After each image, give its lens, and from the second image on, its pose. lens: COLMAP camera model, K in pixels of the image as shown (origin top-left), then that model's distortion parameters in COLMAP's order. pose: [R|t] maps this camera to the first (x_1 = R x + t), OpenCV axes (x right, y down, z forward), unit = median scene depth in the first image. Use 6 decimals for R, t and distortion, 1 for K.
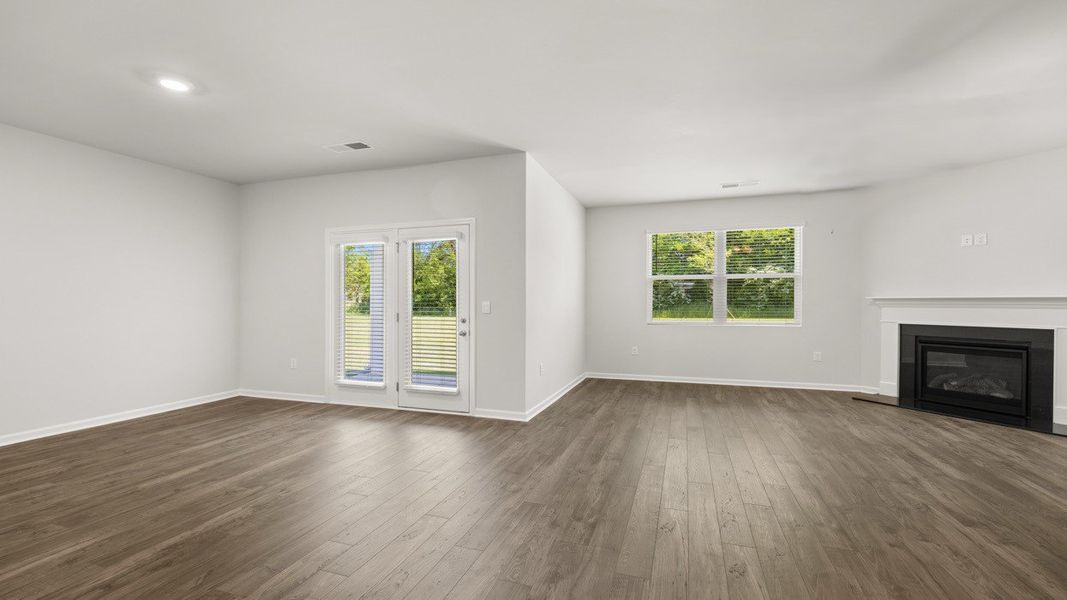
lens RADIAL K [[454.7, 0, 533.5], [0, 454.7, 300.0], [0, 0, 1]] dist [0.000586, 0.000043]
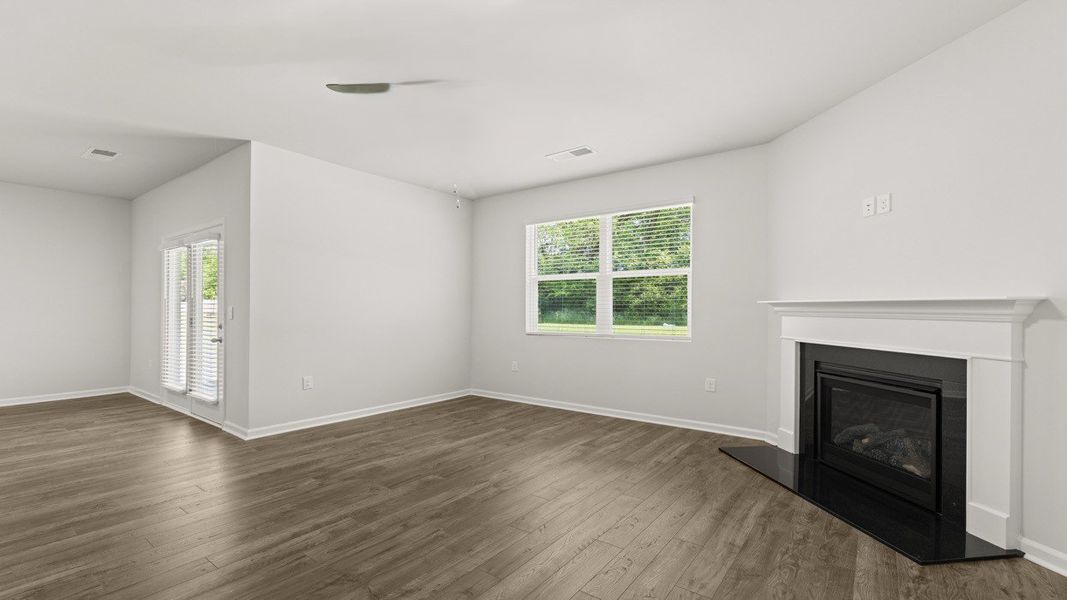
lens RADIAL K [[465.6, 0, 533.5], [0, 465.6, 300.0], [0, 0, 1]] dist [0.000896, 0.000055]
pose [[0.947726, -0.002708, -0.319075, 0.717860], [-0.001262, 0.999924, -0.012232, 0.001396], [0.319084, 0.011995, 0.947651, 0.267064]]
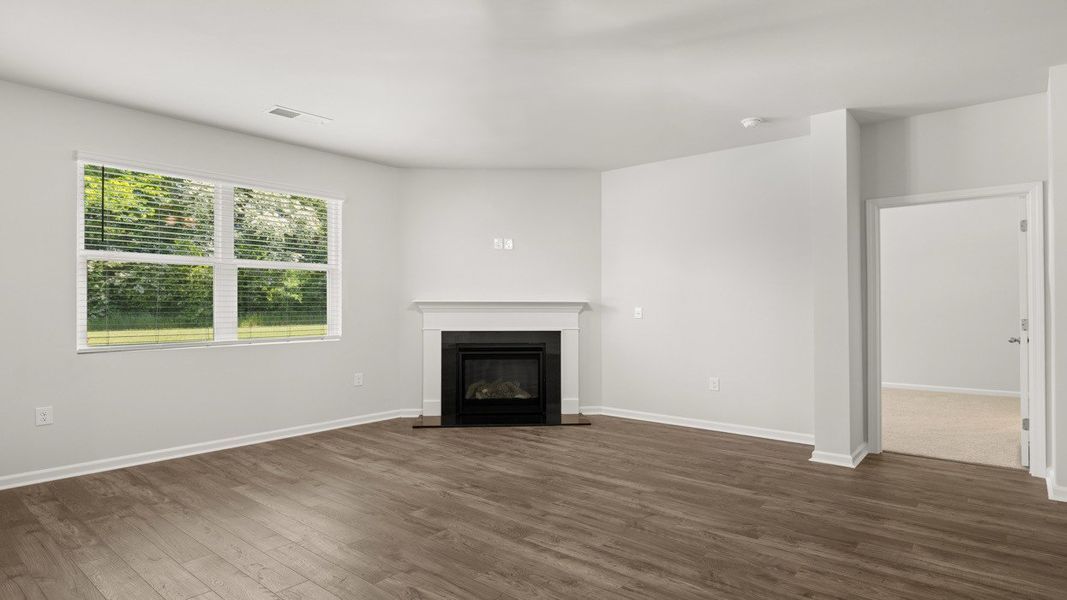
lens RADIAL K [[573.3, 0, 533.5], [0, 573.3, 300.0], [0, 0, 1]] dist [-0.001703, -0.000279]
pose [[0.365565, 0.010389, 0.930728, -0.170012], [-0.005668, 0.999944, -0.008936, 0.001781], [-0.930769, -0.002009, 0.365603, 0.473668]]
